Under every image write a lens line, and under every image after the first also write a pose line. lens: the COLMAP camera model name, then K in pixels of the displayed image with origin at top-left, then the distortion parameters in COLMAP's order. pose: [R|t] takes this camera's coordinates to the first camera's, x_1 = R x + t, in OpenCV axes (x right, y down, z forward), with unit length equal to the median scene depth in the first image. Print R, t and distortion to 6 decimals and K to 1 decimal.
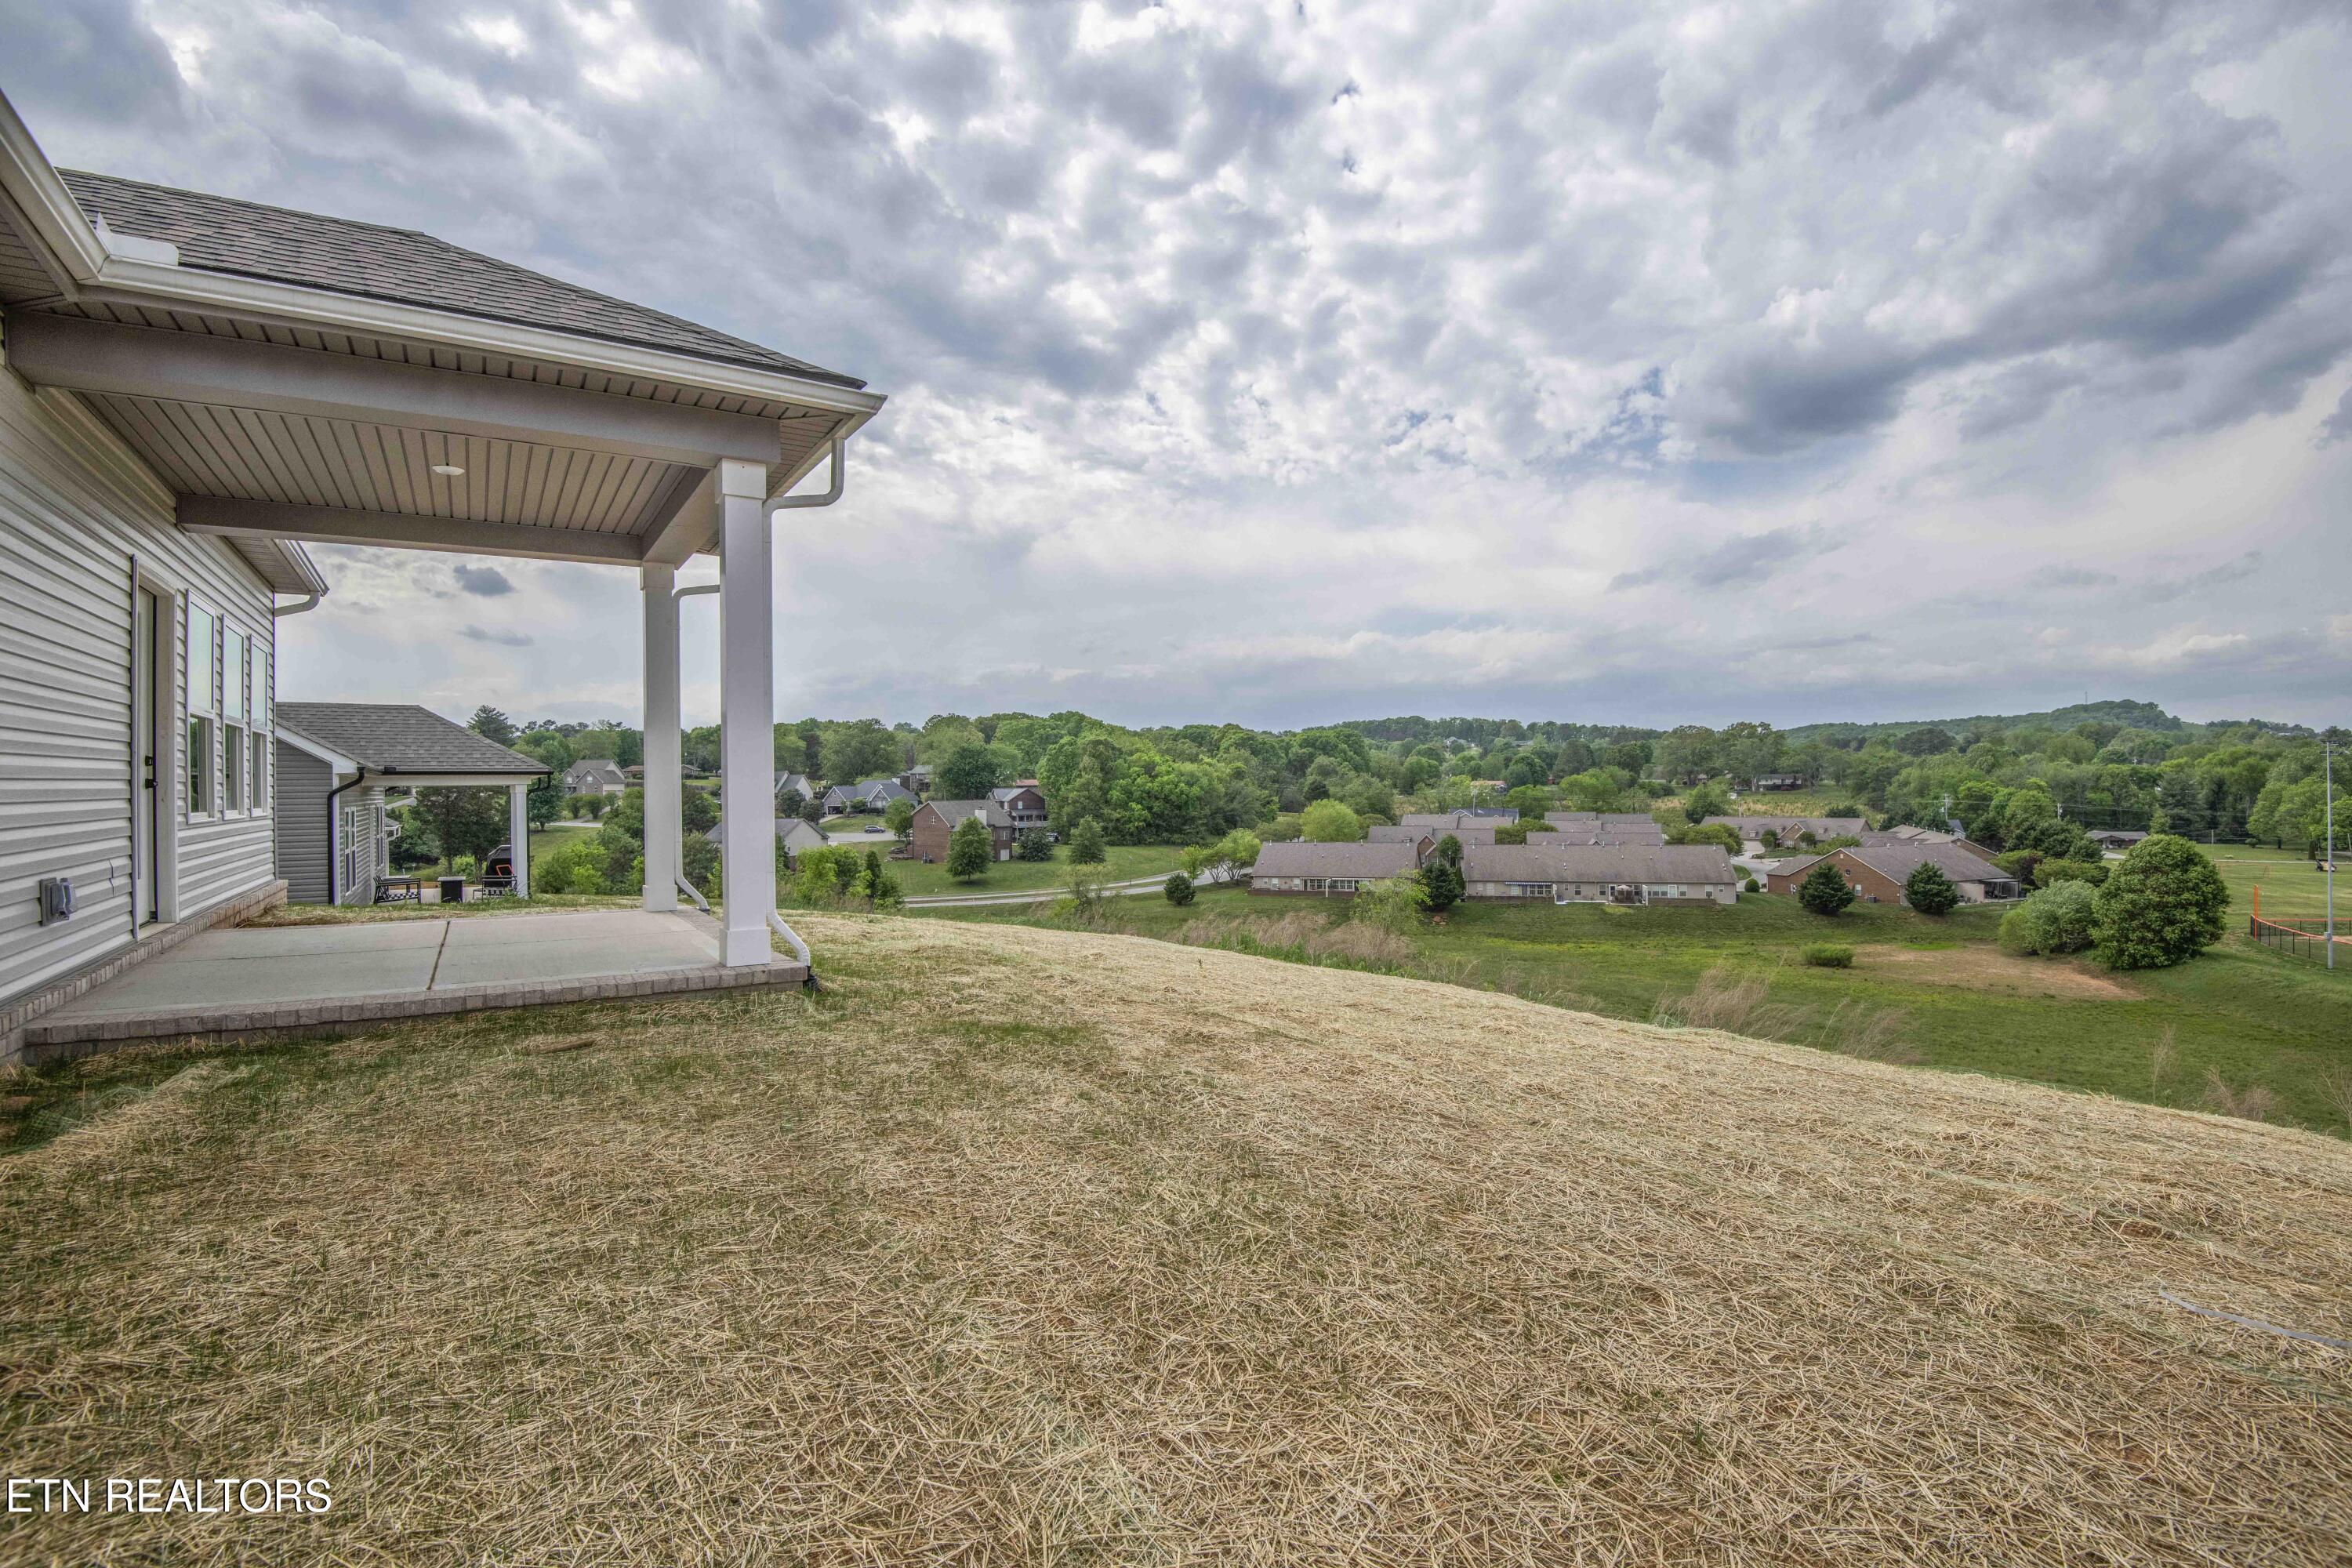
lens RADIAL K [[1085.7, 0, 1184.4], [0, 1085.7, 780.9], [0, 0, 1]] dist [-0.007256, -0.023604]
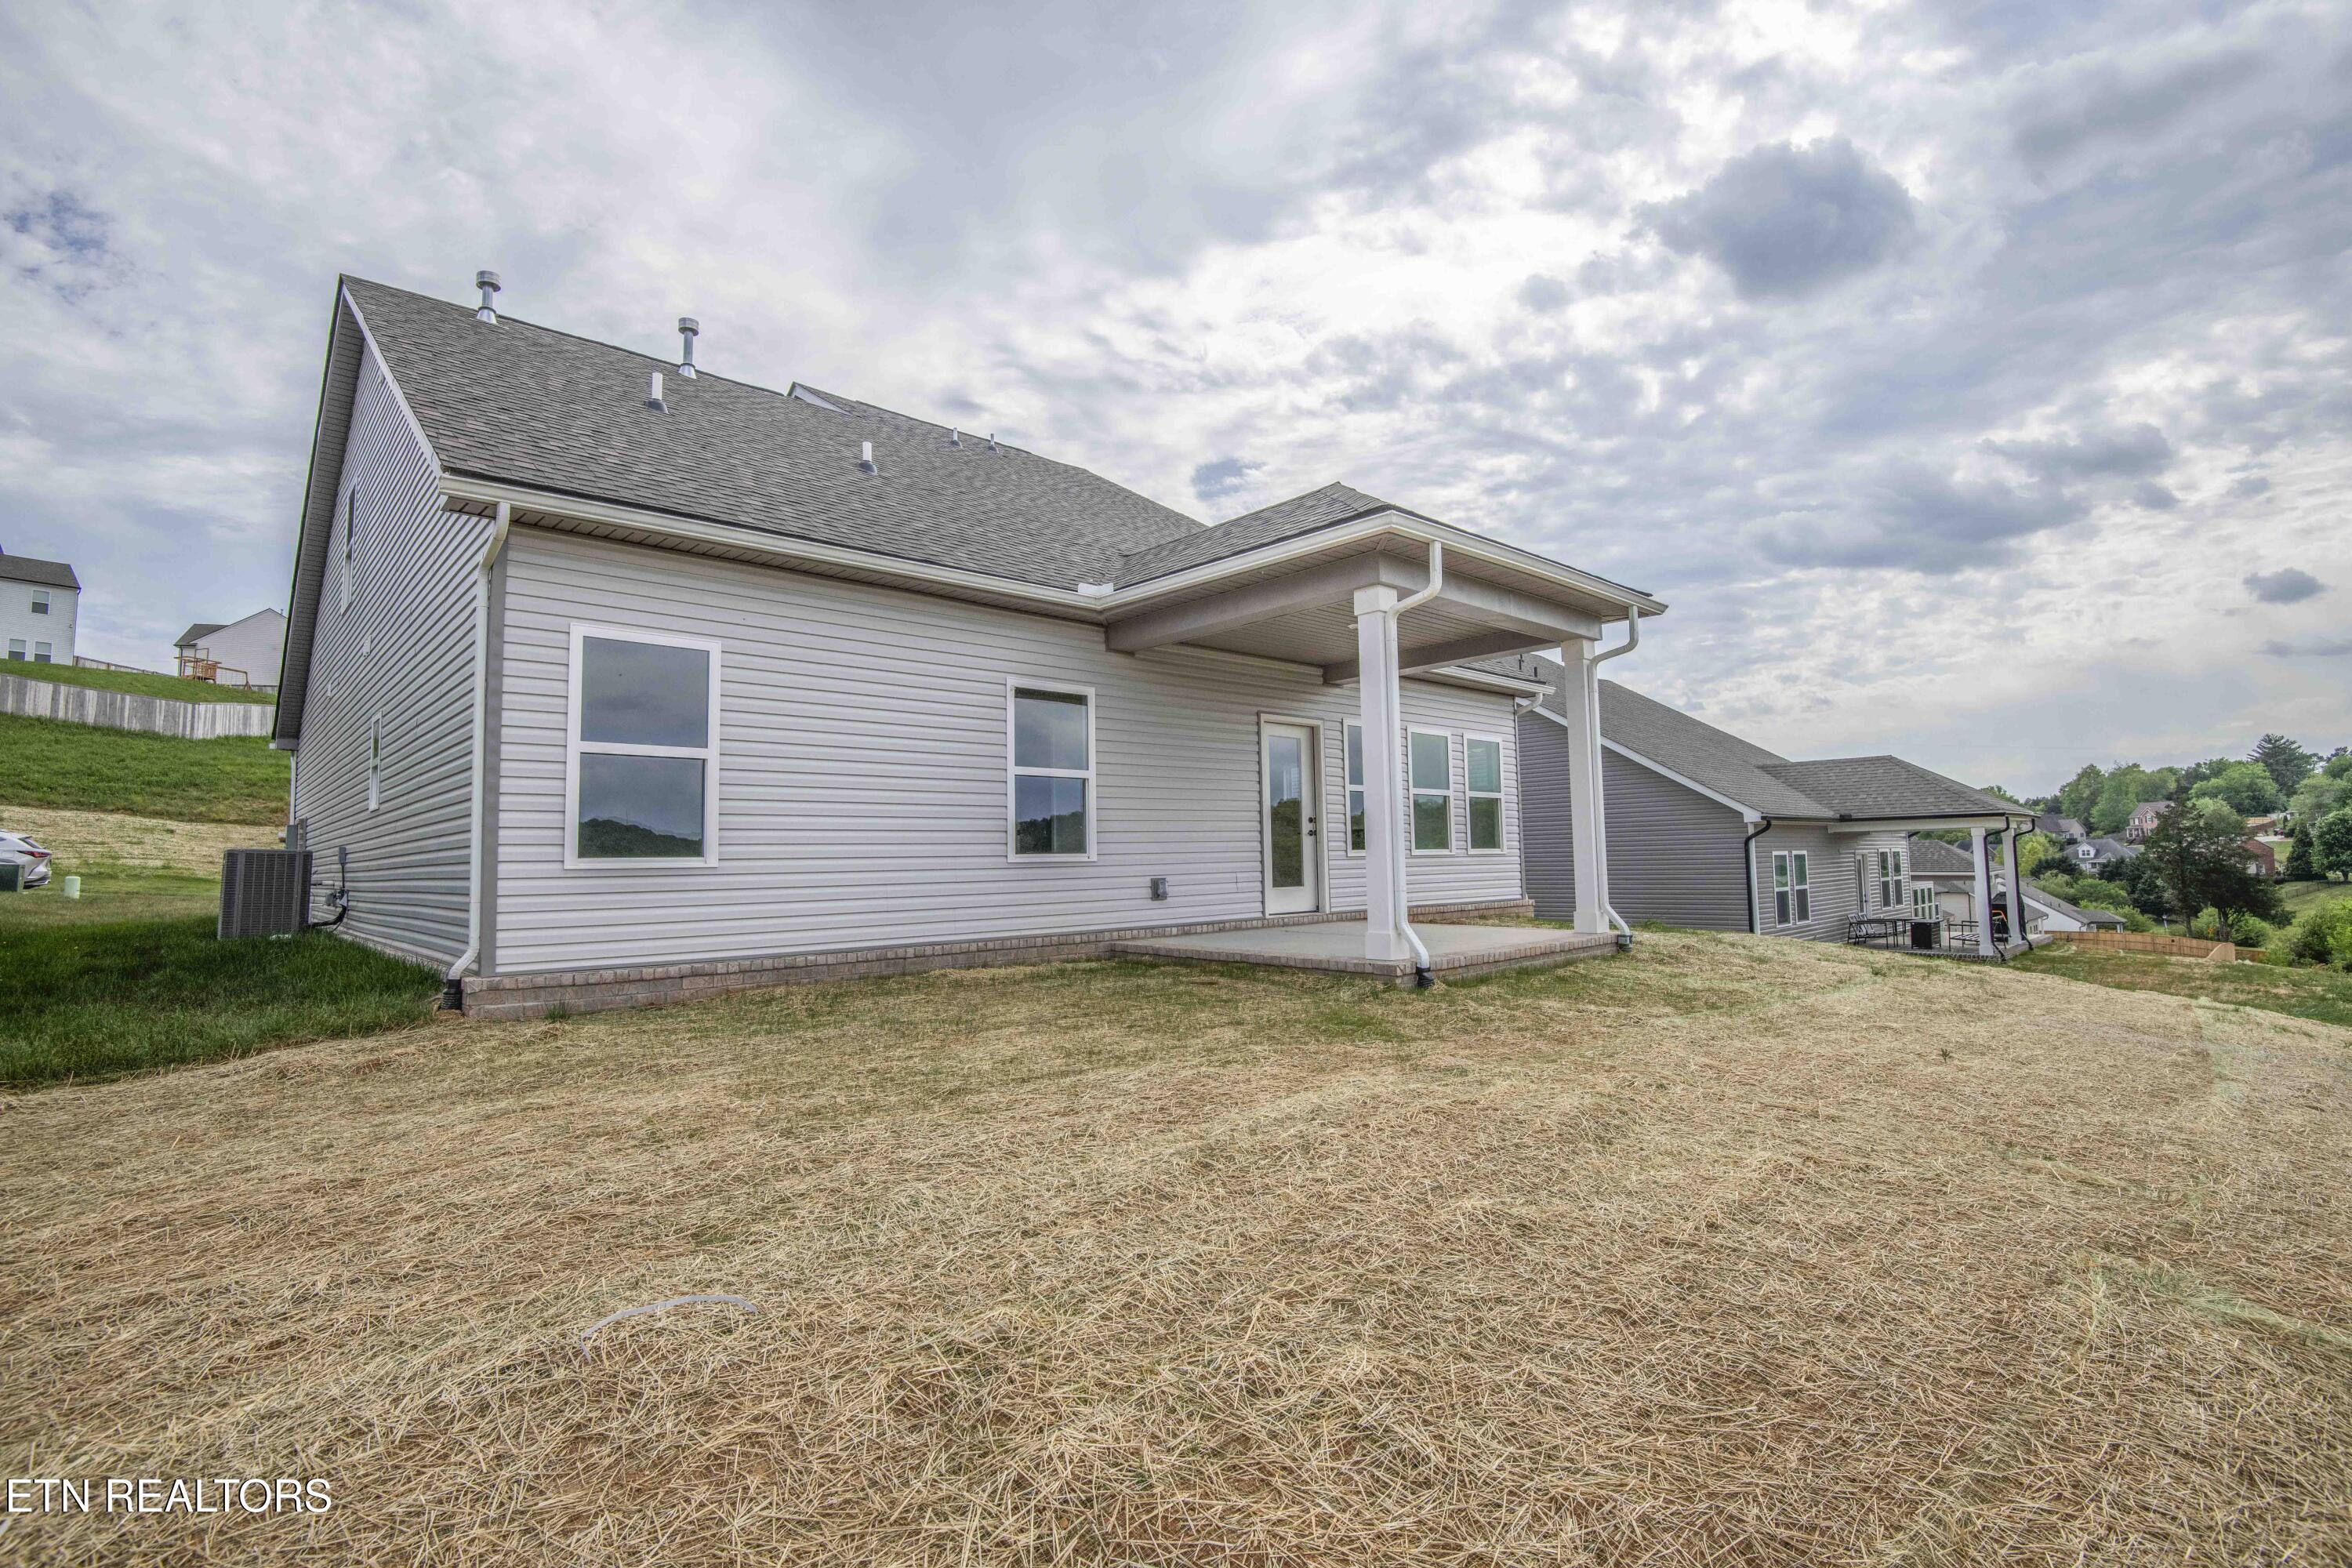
lens RADIAL K [[1085.7, 0, 1184.4], [0, 1085.7, 780.9], [0, 0, 1]] dist [-0.007256, -0.023604]
pose [[0.177842, -0.063989, -0.981976, 0.279139], [0.020432, 0.997909, -0.061327, 0.008278], [0.983847, -0.009157, 0.178777, 0.166491]]
